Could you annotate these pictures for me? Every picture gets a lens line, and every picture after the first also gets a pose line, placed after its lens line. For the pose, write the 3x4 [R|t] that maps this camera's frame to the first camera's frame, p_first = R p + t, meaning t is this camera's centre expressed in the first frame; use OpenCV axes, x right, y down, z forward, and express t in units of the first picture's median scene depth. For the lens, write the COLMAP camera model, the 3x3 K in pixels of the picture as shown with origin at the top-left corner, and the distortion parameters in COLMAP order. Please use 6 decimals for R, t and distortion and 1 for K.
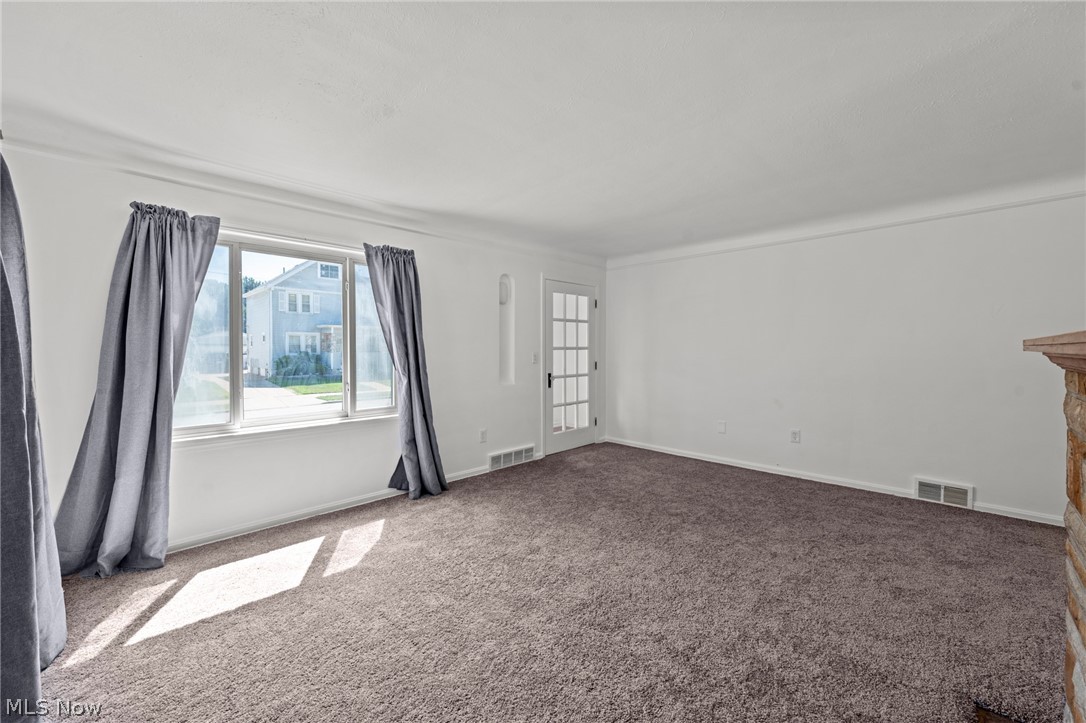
lens RADIAL K [[428.6, 0, 545.1], [0, 428.6, 354.6], [0, 0, 1]] dist [0.001876, -0.000011]
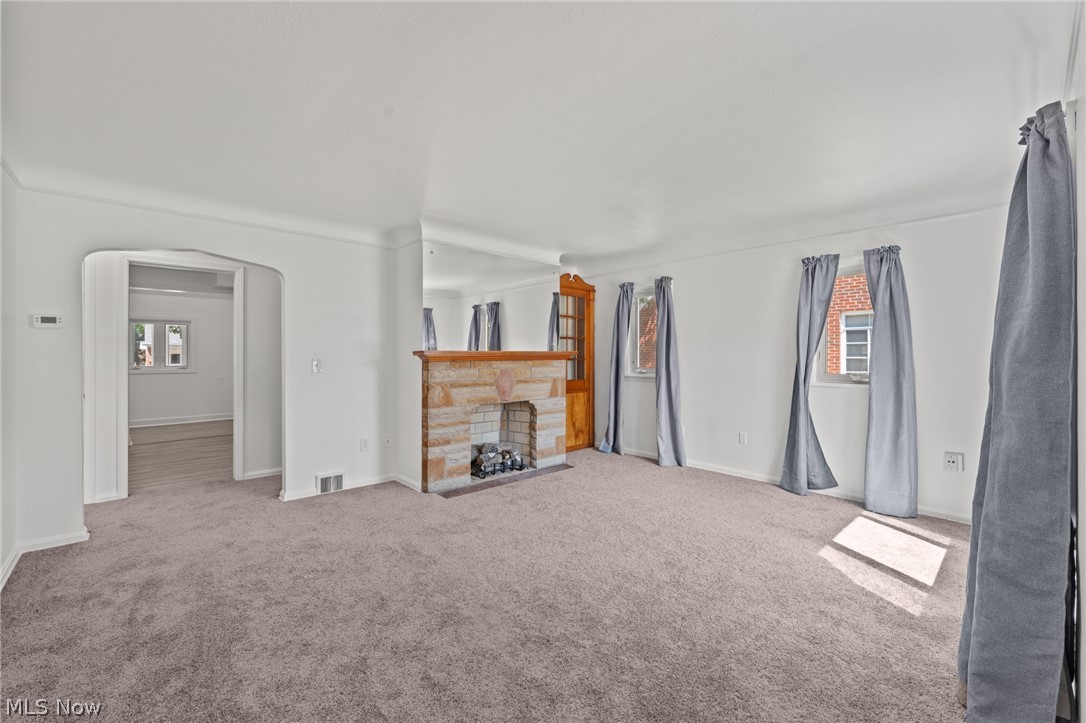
lens RADIAL K [[457.6, 0, 538.0], [0, 457.6, 360.1], [0, 0, 1]] dist [0.003849, 0.000035]
pose [[-0.999306, 0.005693, 0.036812, 0.153640], [0.006687, 0.999615, 0.026932, -0.020377], [-0.036645, 0.027160, -0.998959, 1.599377]]
